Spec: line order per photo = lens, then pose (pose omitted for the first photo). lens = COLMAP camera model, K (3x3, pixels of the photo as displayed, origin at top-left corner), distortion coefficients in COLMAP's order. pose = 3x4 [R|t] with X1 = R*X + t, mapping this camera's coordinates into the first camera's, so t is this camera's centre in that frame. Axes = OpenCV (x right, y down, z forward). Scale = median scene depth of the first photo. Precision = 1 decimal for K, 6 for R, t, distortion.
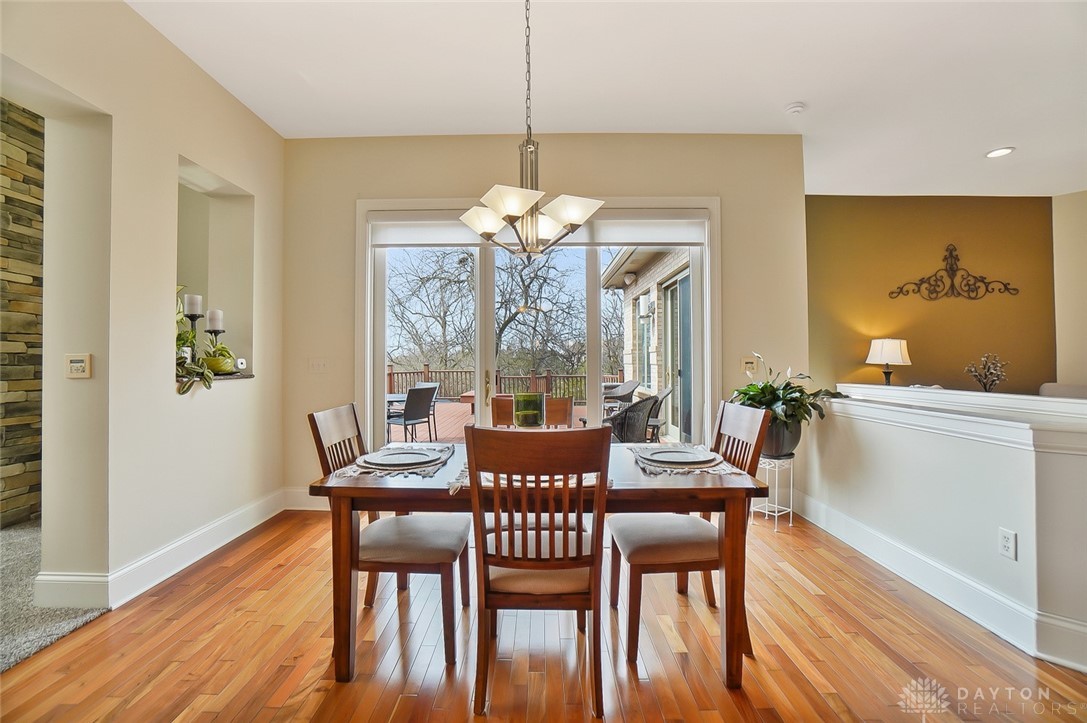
lens RADIAL K [[486.0, 0, 538.3], [0, 486.0, 358.3], [0, 0, 1]] dist [-0.056336, 0.019583]
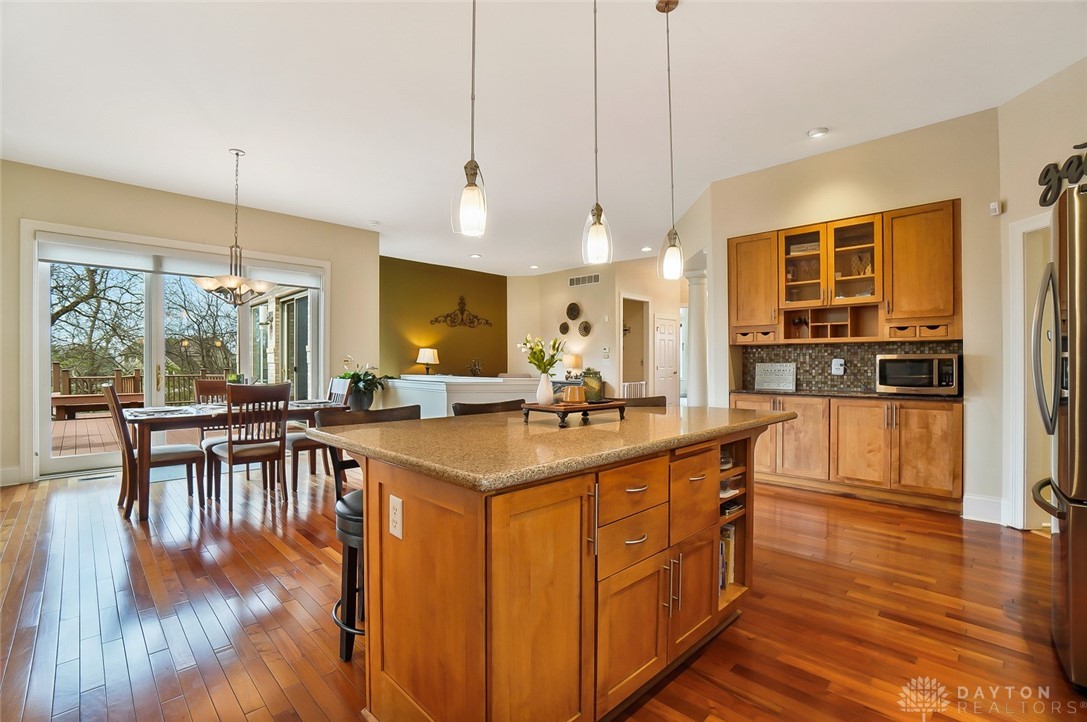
lens RADIAL K [[484.4, 0, 545.9], [0, 484.4, 366.2], [0, 0, 1]] dist [-0.056671, 0.020134]
pose [[0.697766, 0.001153, 0.716325, -0.211090], [-0.011031, 0.999897, 0.009135, 0.002976], [-0.716241, -0.014276, 0.697707, -0.510806]]
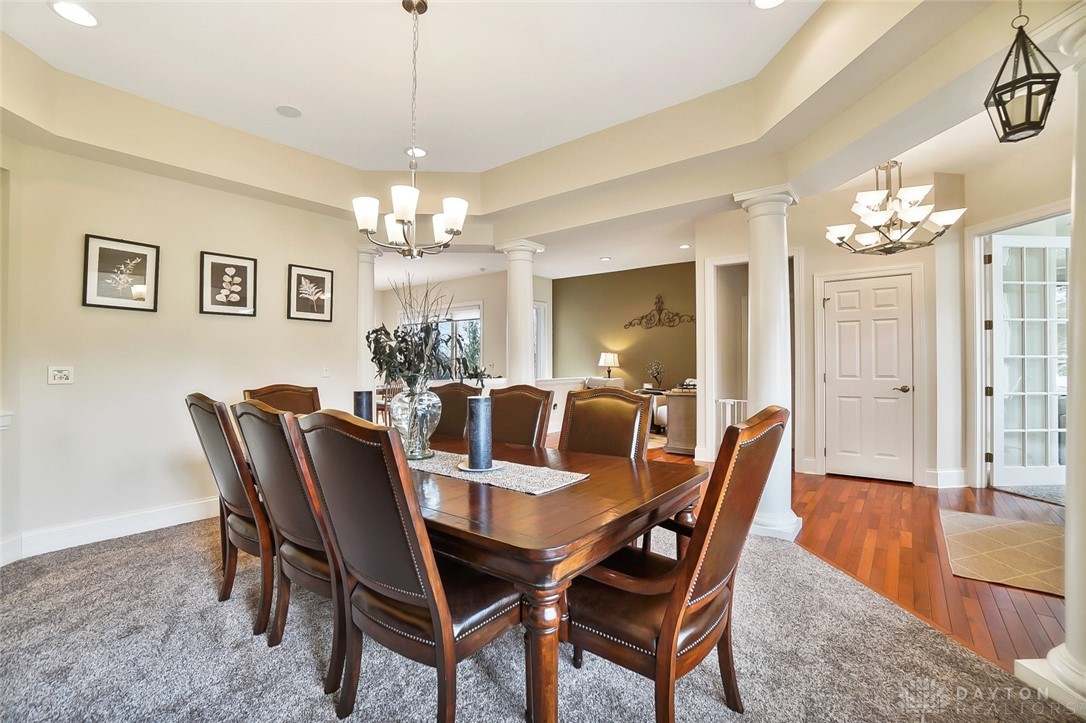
lens RADIAL K [[470.3, 0, 543.0], [0, 470.3, 361.5], [0, 0, 1]] dist [-0.018070, 0.000598]
pose [[0.797940, 0.000162, -0.602736, 1.567818], [0.003653, 0.999980, 0.005105, -0.014647], [0.602725, -0.006275, 0.797924, -0.588104]]
